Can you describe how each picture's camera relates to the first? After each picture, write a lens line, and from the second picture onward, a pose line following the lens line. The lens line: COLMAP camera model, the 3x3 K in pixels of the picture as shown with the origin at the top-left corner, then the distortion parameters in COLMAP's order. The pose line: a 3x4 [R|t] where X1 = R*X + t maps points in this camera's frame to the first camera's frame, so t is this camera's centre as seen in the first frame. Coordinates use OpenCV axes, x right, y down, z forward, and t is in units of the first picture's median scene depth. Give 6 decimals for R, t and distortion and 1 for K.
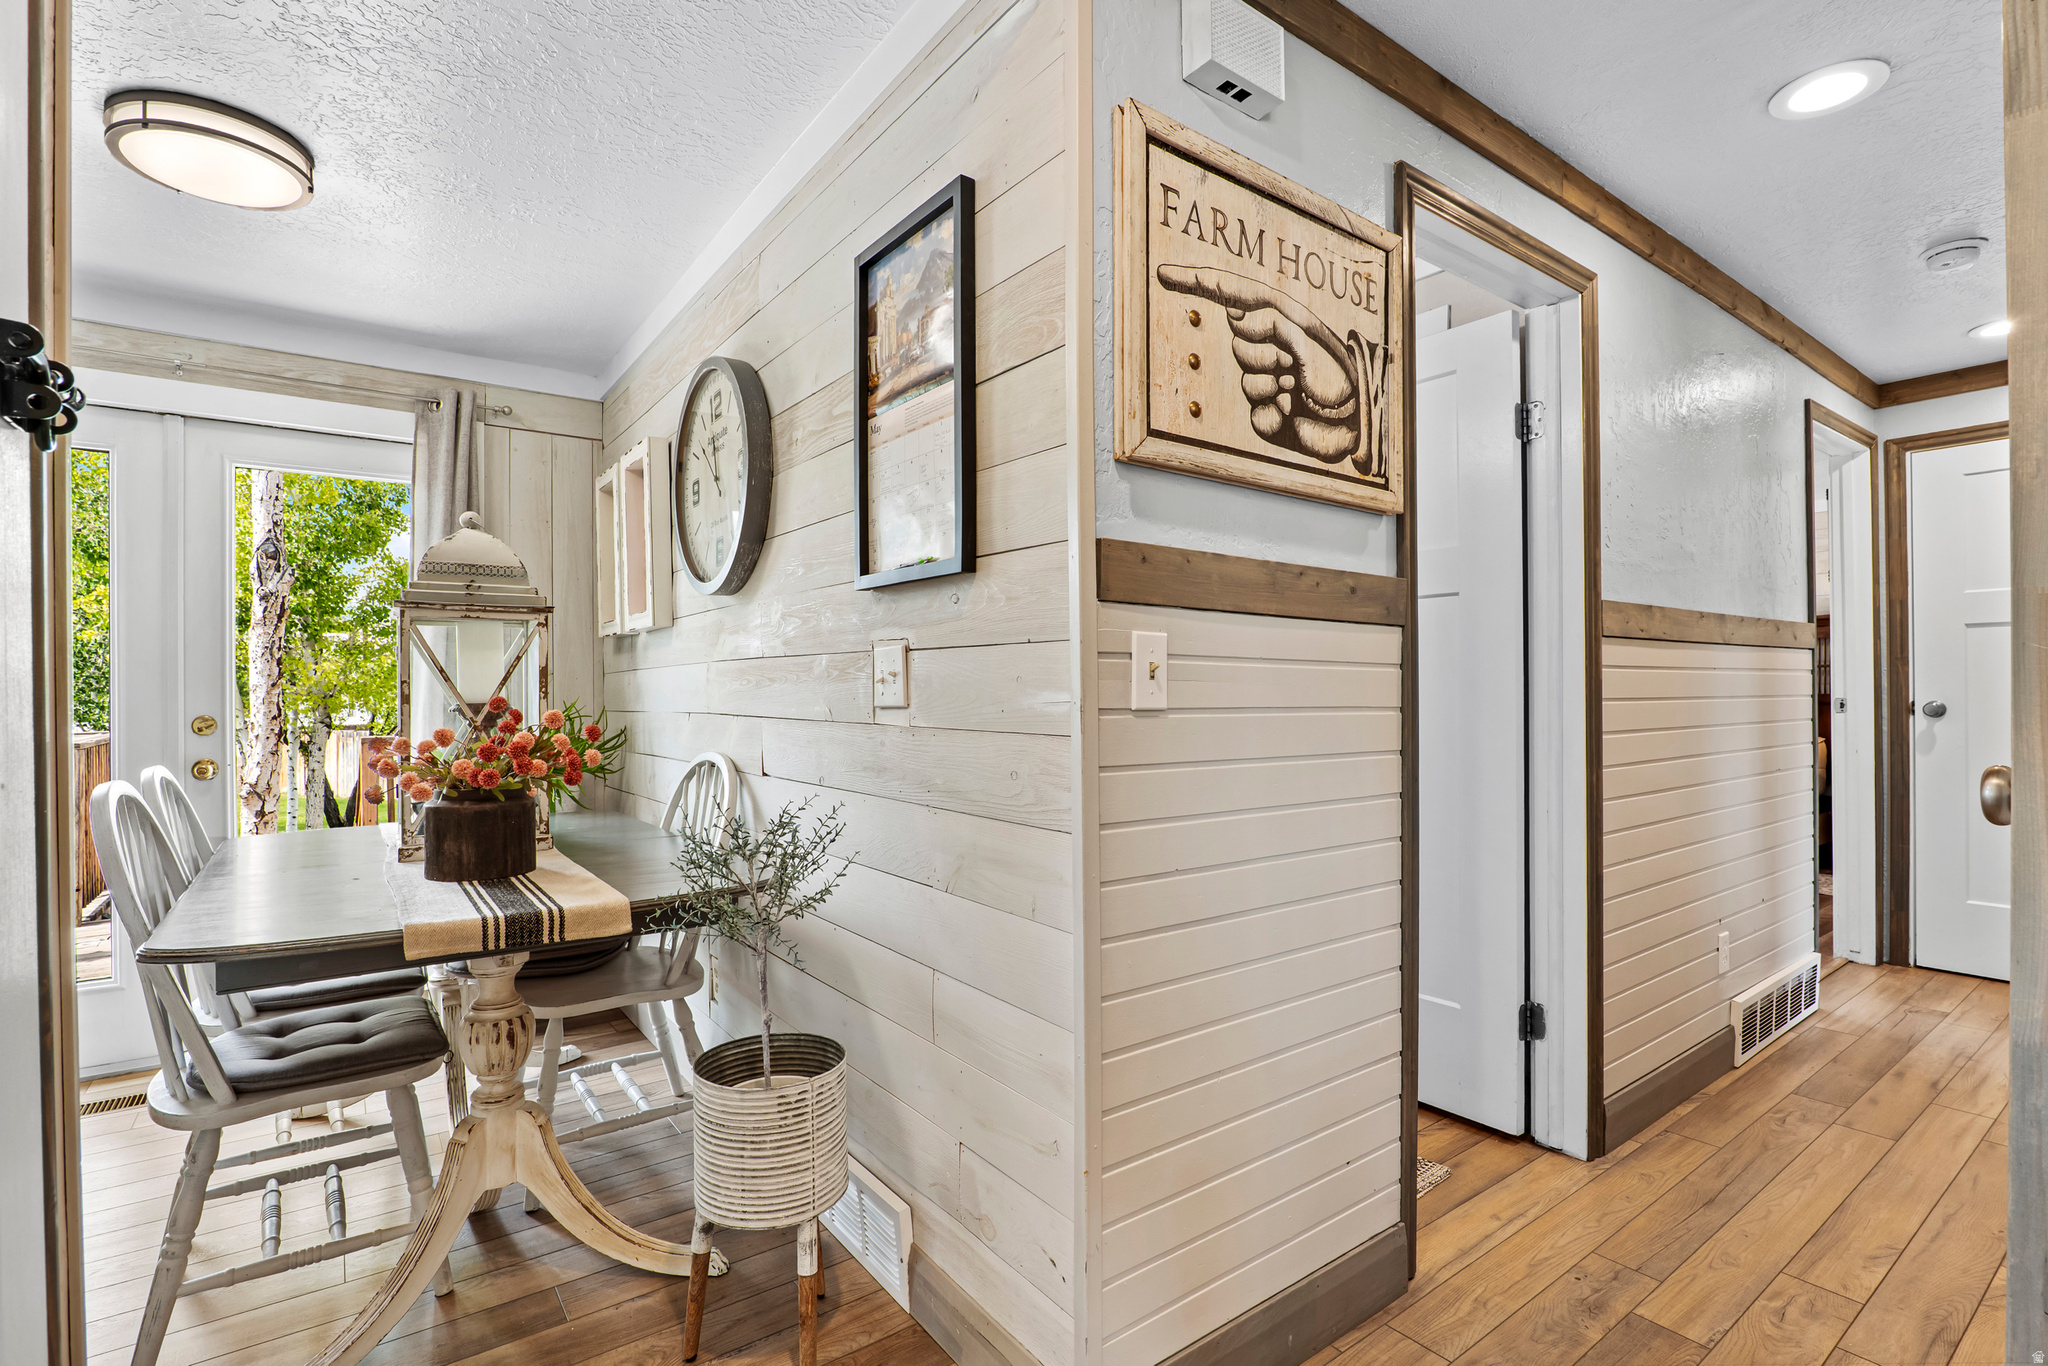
lens RADIAL K [[960.8, 0, 1024.0], [0, 960.8, 683.0], [0, 0, 1]] dist [-0.022405, 0.000034]
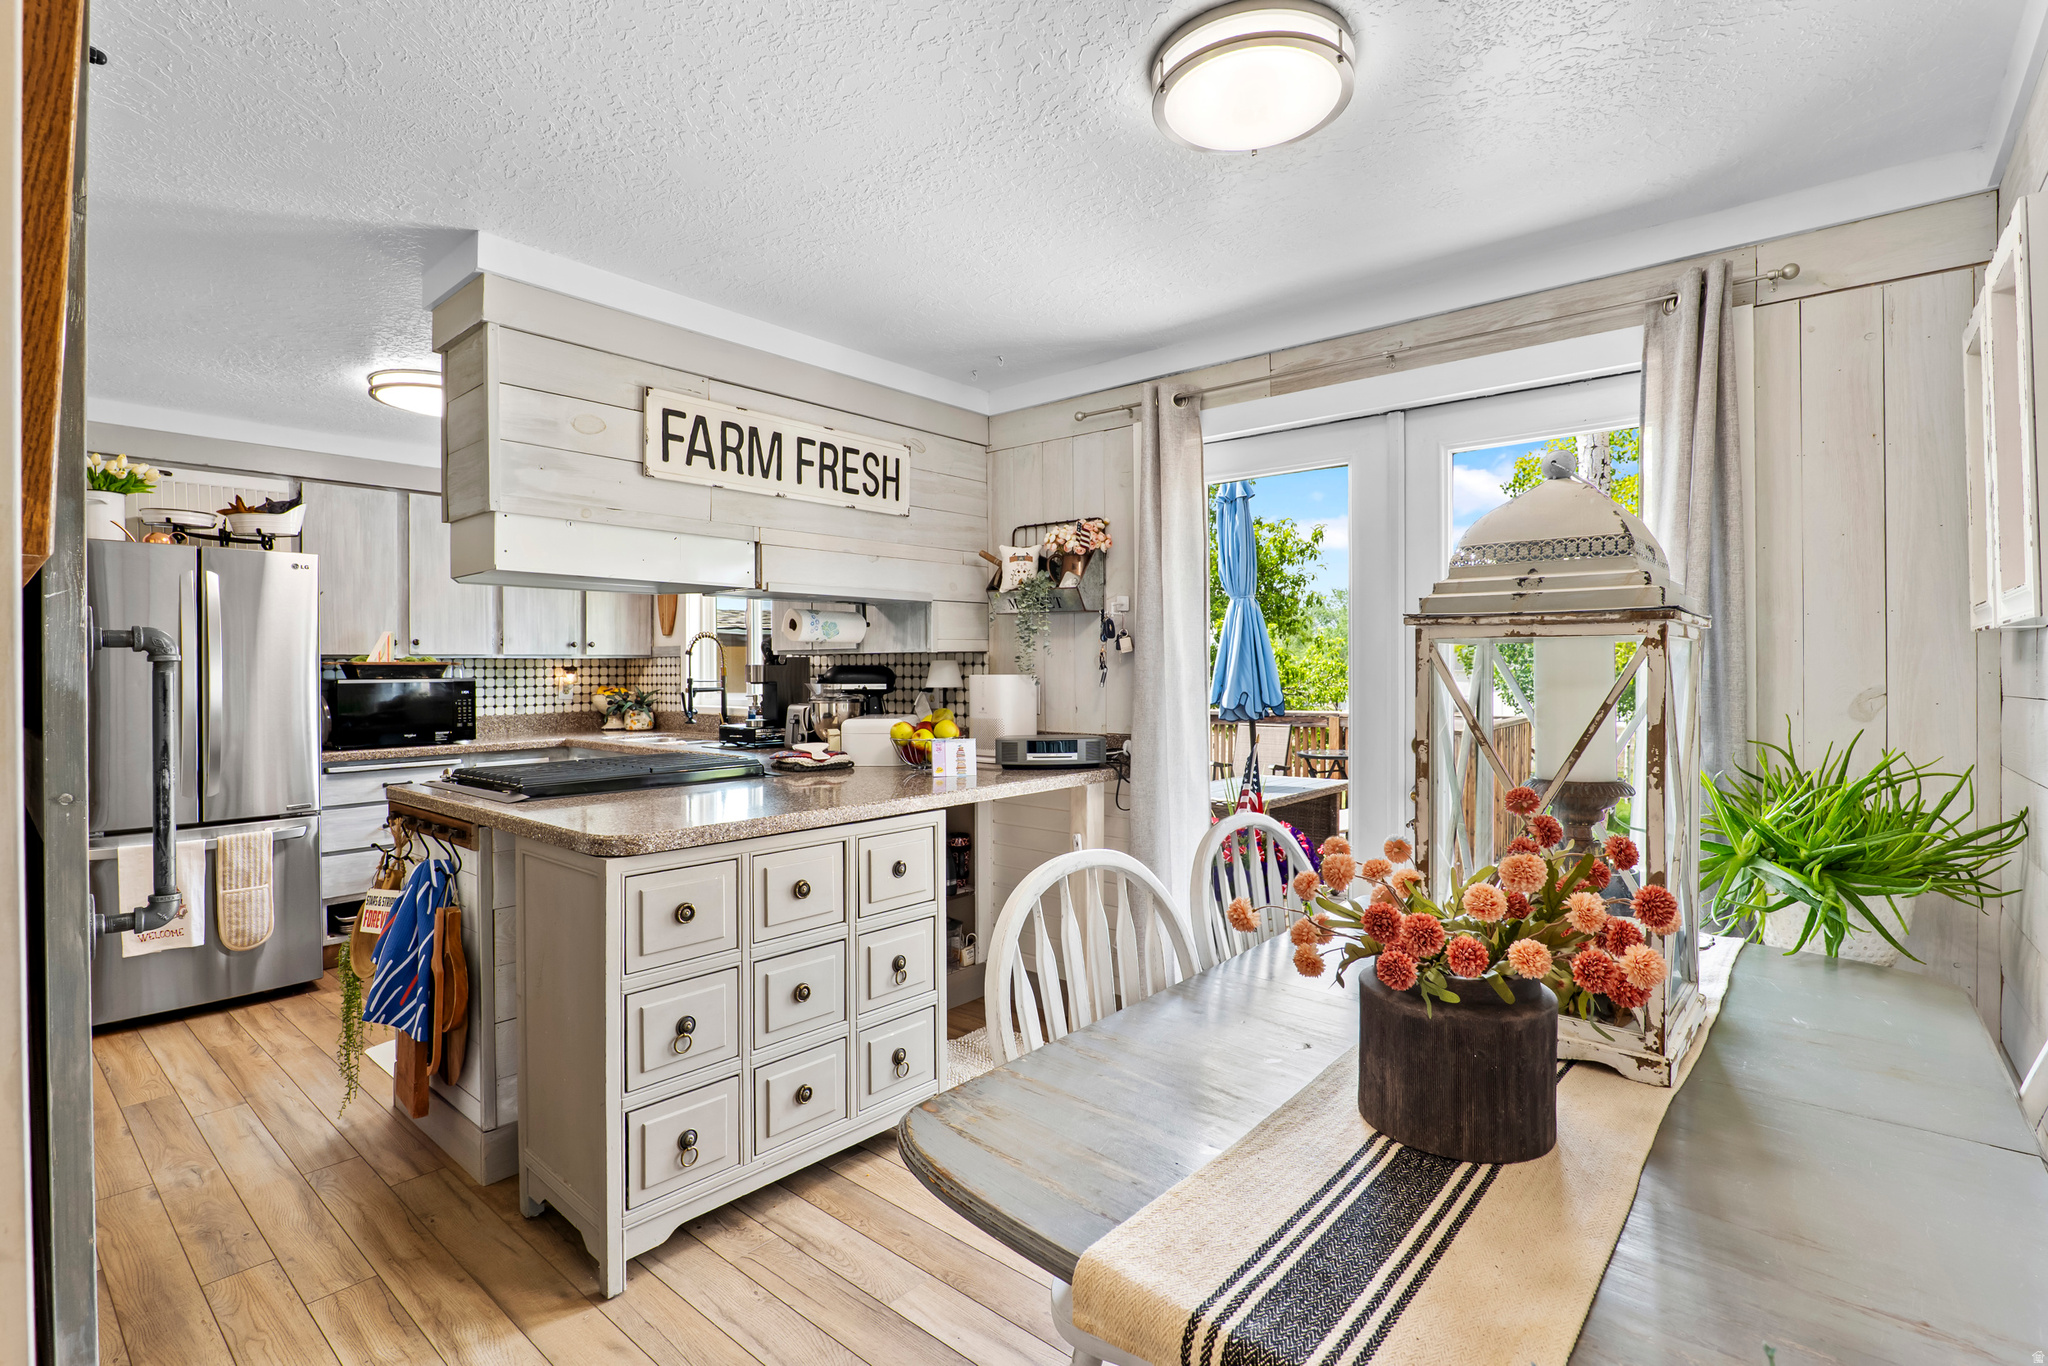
lens RADIAL K [[951.2, 0, 1022.6], [0, 951.2, 671.9], [0, 0, 1]] dist [-0.015334, 0.001292]
pose [[0.233248, 0.009412, -0.972372, -0.065788], [0.006030, 0.999920, 0.011125, -0.037156], [0.972399, -0.008458, 0.233172, 0.389618]]
